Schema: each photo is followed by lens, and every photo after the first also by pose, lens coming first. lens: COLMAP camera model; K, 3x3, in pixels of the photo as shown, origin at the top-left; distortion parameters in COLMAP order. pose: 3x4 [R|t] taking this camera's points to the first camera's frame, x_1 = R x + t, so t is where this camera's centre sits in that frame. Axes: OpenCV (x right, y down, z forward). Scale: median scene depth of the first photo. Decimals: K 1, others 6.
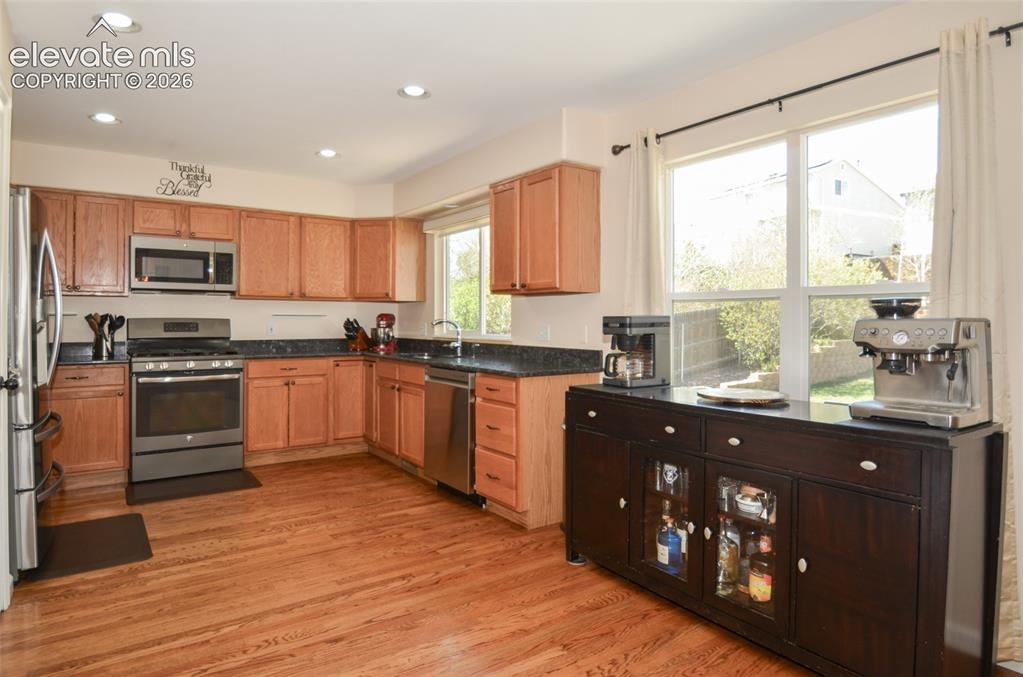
lens RADIAL K [[580.3, 0, 505.1], [0, 580.3, 322.7], [0, 0, 1]] dist [-0.023327, -0.002470]
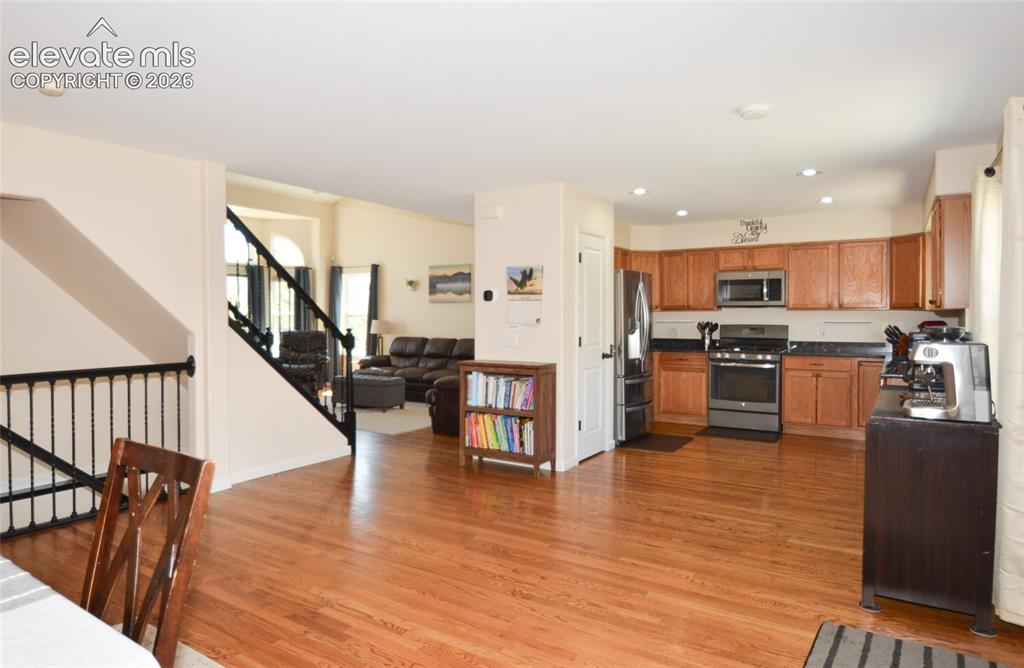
lens RADIAL K [[603.9, 0, 511.0], [0, 603.9, 326.6], [0, 0, 1]] dist [-0.023195, -0.000122]
pose [[0.418973, 0.013468, -0.907899, 0.567890], [-0.002461, 0.999903, 0.013698, -0.022439], [0.907995, -0.003505, 0.418966, -0.193364]]
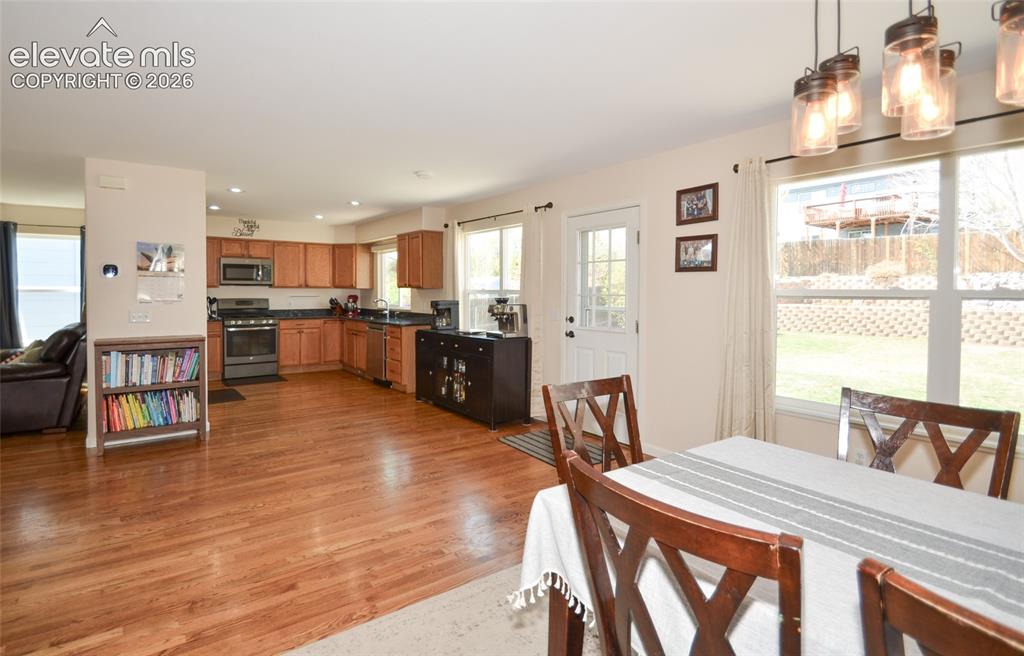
lens RADIAL K [[457.6, 0, 457.4], [0, 457.6, 307.4], [0, 0, 1]] dist [-0.001382, 0.000006]
pose [[0.999894, 0.000911, -0.014541, 0.178139], [-0.000487, 0.999576, 0.029127, -0.023183], [0.014562, -0.029117, 0.999470, -0.532709]]
